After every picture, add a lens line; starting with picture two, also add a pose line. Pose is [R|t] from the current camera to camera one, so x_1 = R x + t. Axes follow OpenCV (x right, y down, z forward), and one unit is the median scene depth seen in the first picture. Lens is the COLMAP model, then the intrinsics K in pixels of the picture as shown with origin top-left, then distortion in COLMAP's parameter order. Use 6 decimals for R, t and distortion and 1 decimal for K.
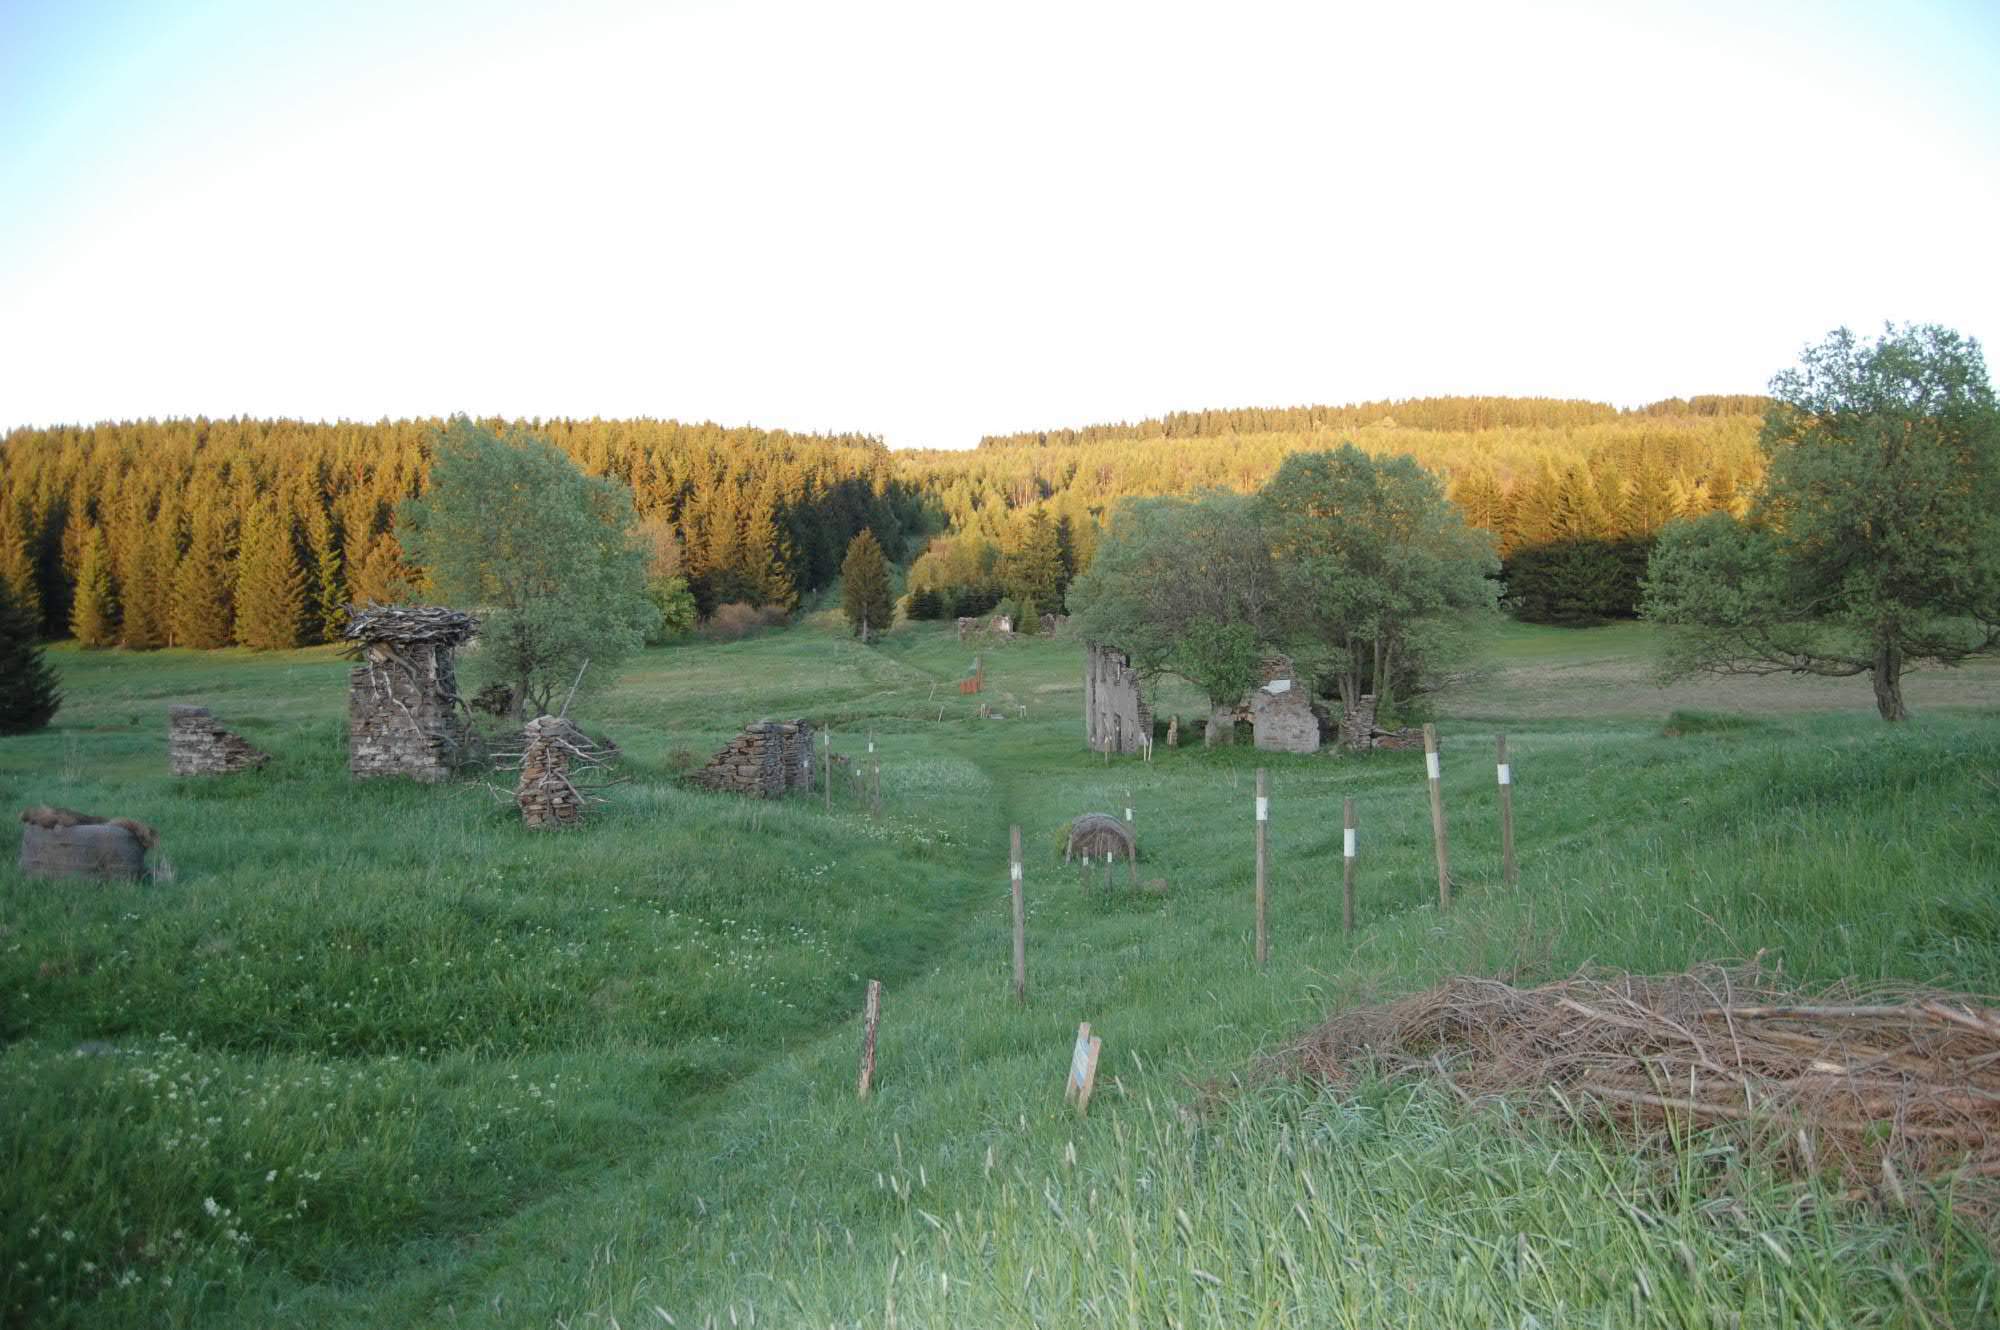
lens RADIAL K [[1567.3, 0, 1013.8], [0, 1567.3, 674.8], [0, 0, 1]] dist [-0.103716, 0.016608]
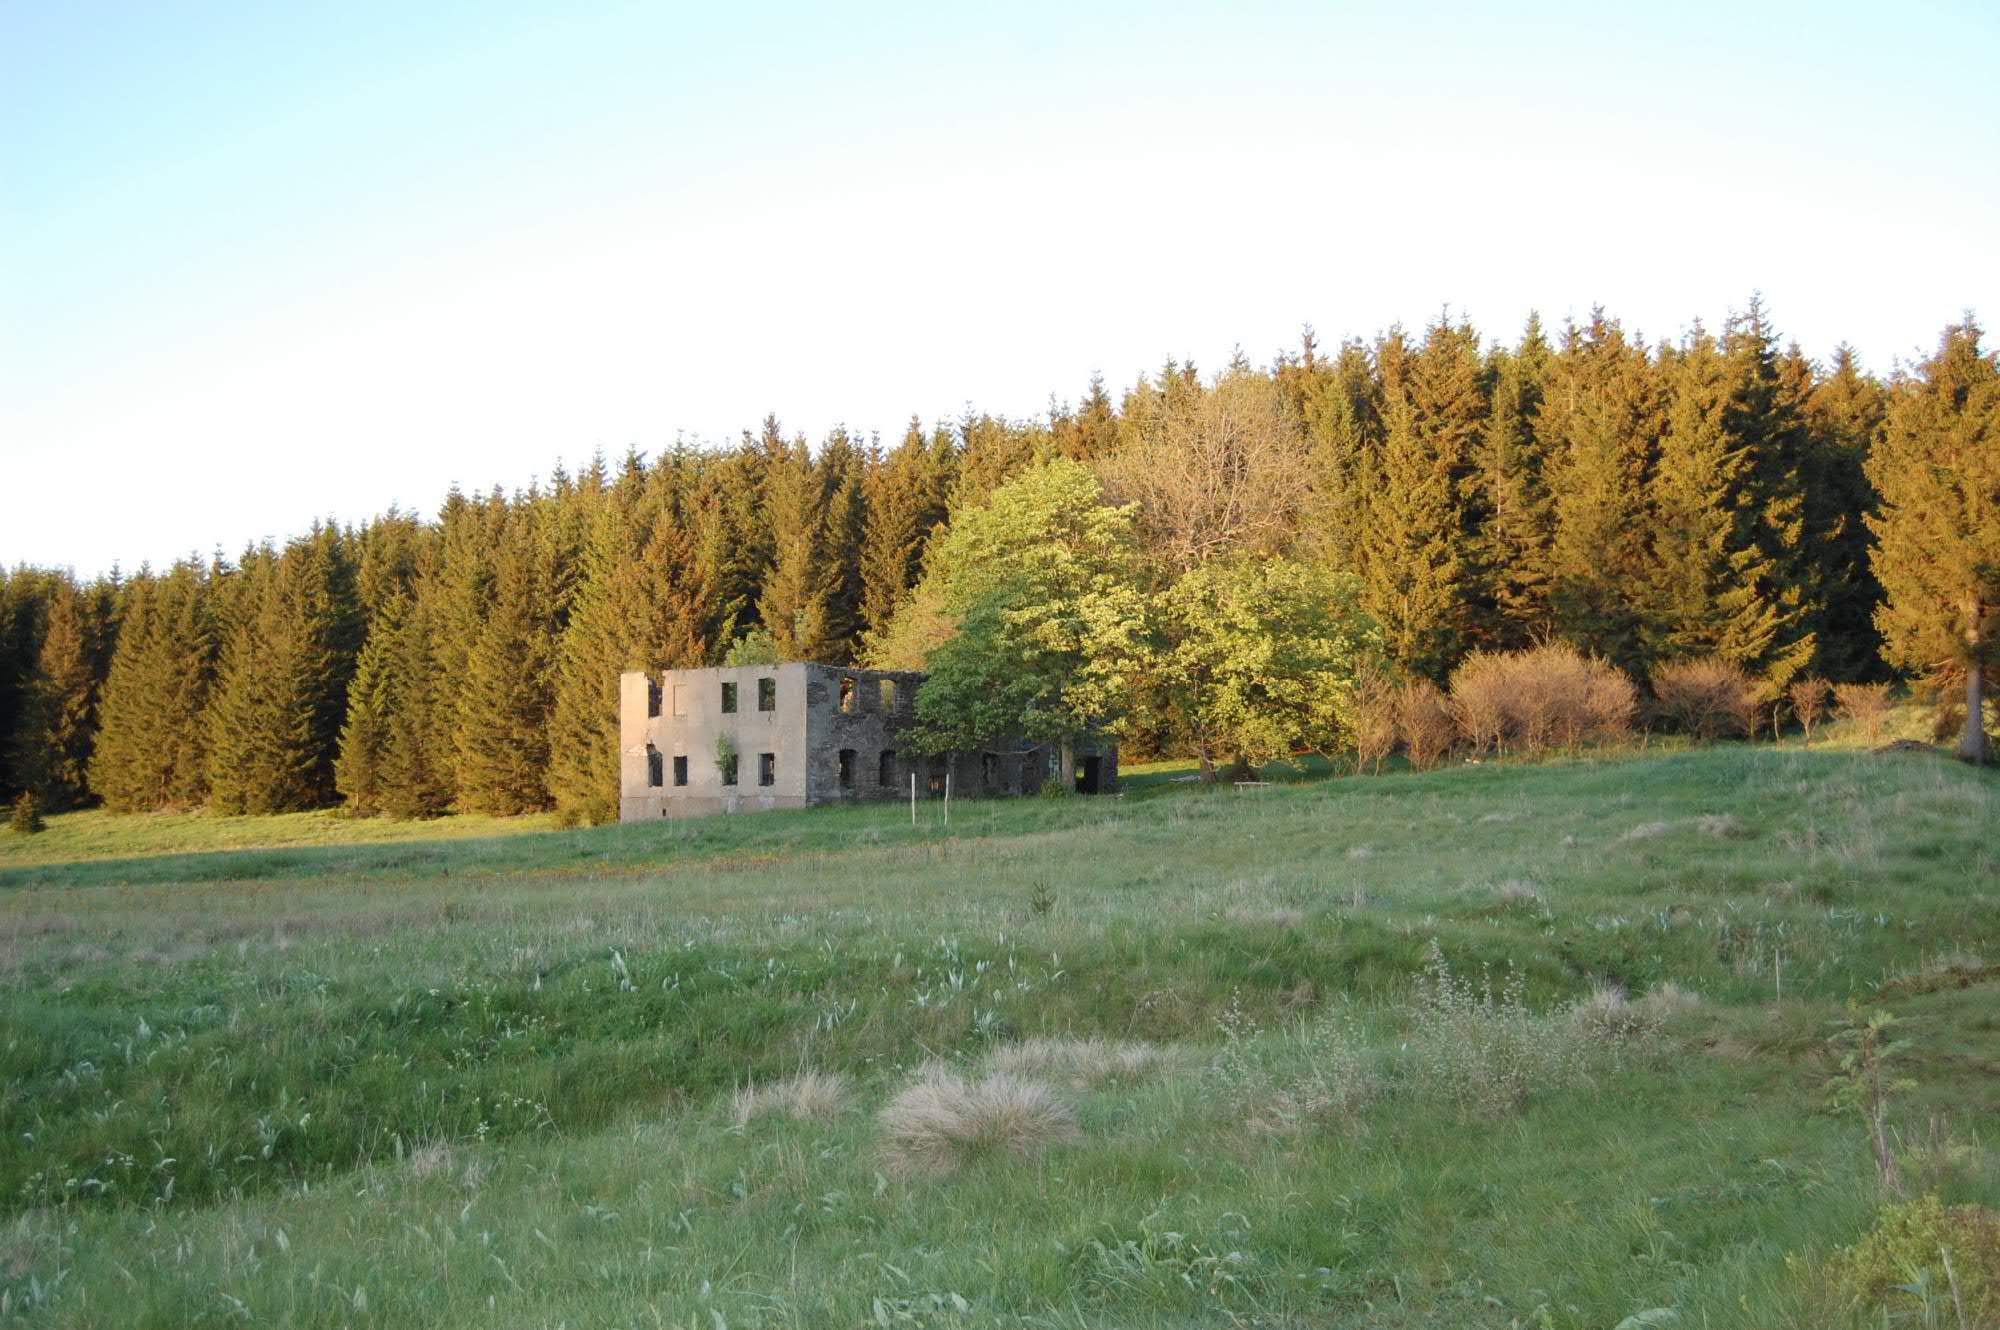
lens RADIAL K [[2079.0, 0, 993.6], [0, 2079.0, 671.2], [0, 0, 1]] dist [-0.055259, 0.000000]
pose [[0.805165, -0.044977, -0.591344, -0.037692], [-0.023199, 0.993968, -0.107188, 0.005902], [0.592598, 0.100022, 0.799264, 0.912270]]
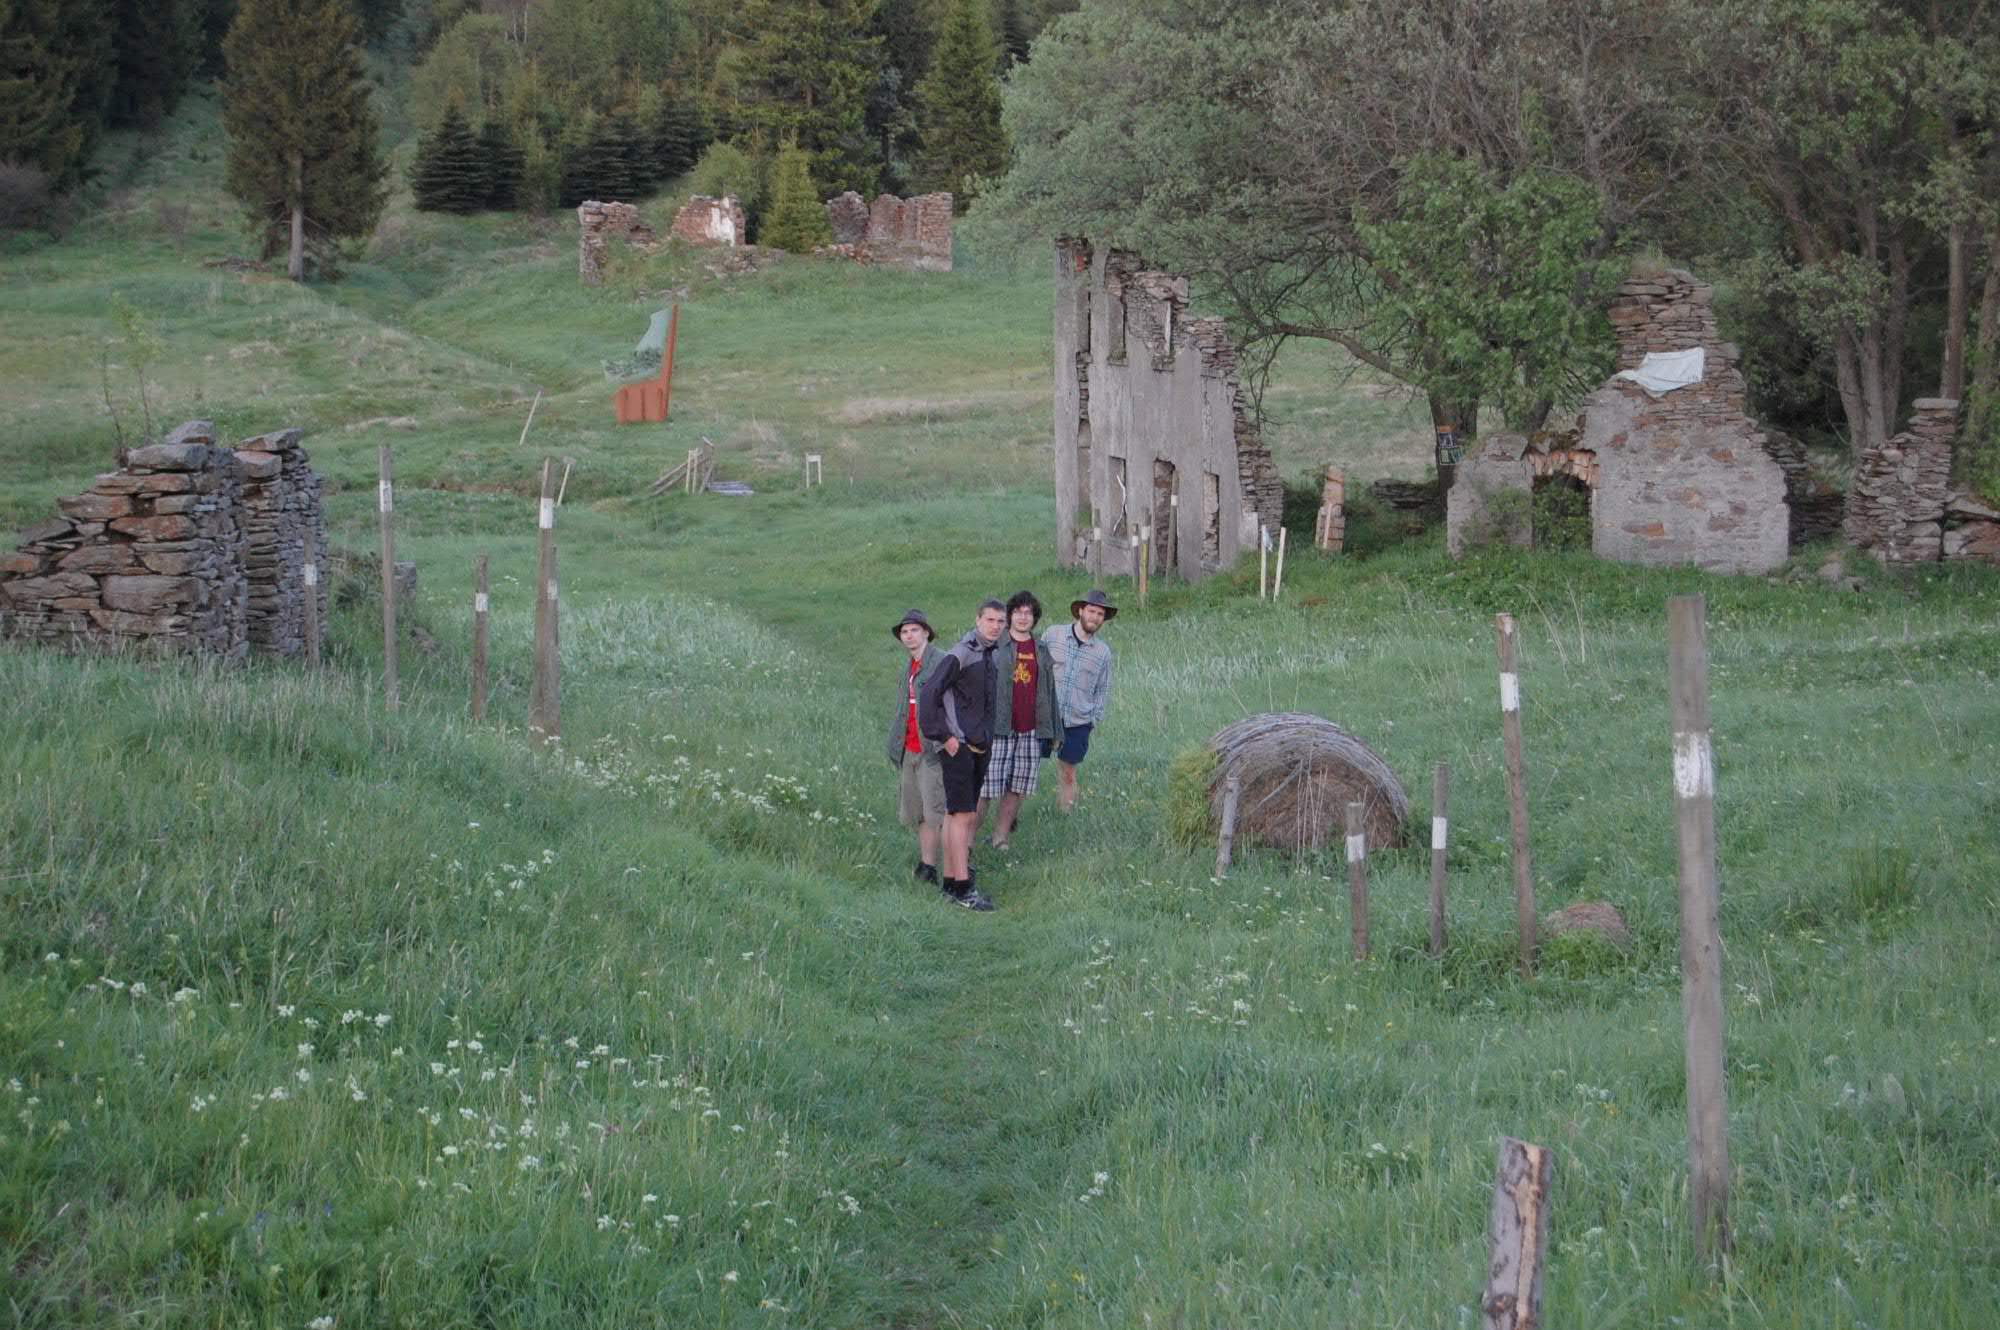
lens RADIAL K [[4589.9, 0, 984.9], [0, 4589.9, 671.3], [0, 0, 1]] dist [-0.007300, 0.000000]
pose [[0.997895, -0.003466, 0.064760, -0.018520], [-0.000398, 0.998224, 0.059567, 0.006835], [-0.064852, -0.059468, 0.996121, 0.024977]]
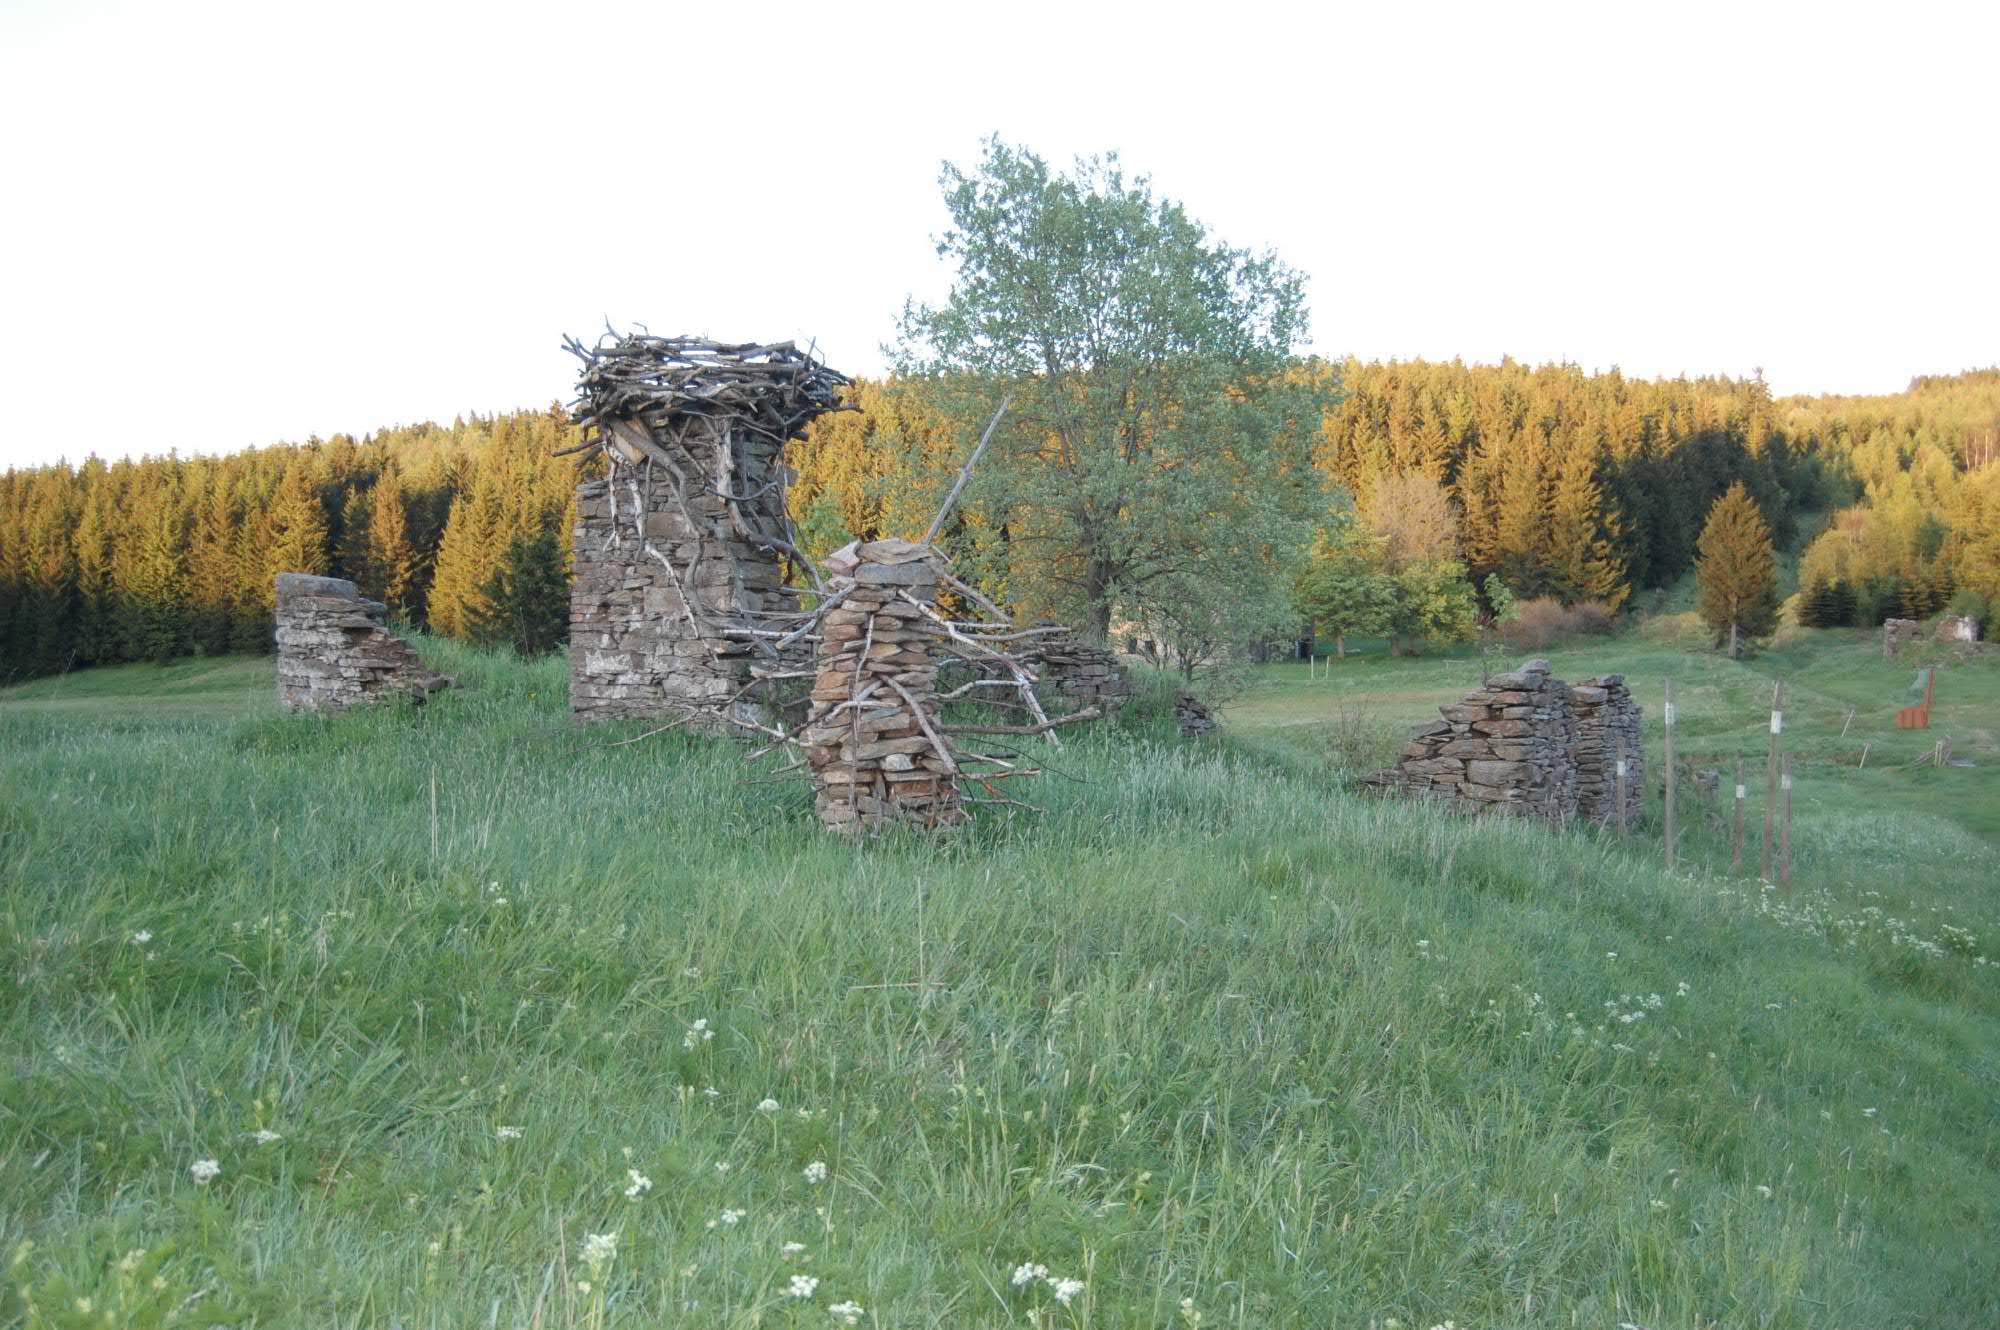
lens RADIAL K [[2079.0, 0, 997.5], [0, 2079.0, 651.9], [0, 0, 1]] dist [-0.055259, 0.000000]
pose [[0.906764, 0.011321, -0.421487, -0.013727], [-0.025707, 0.999264, -0.028466, 0.014205], [0.420855, 0.036647, 0.906388, 0.117264]]
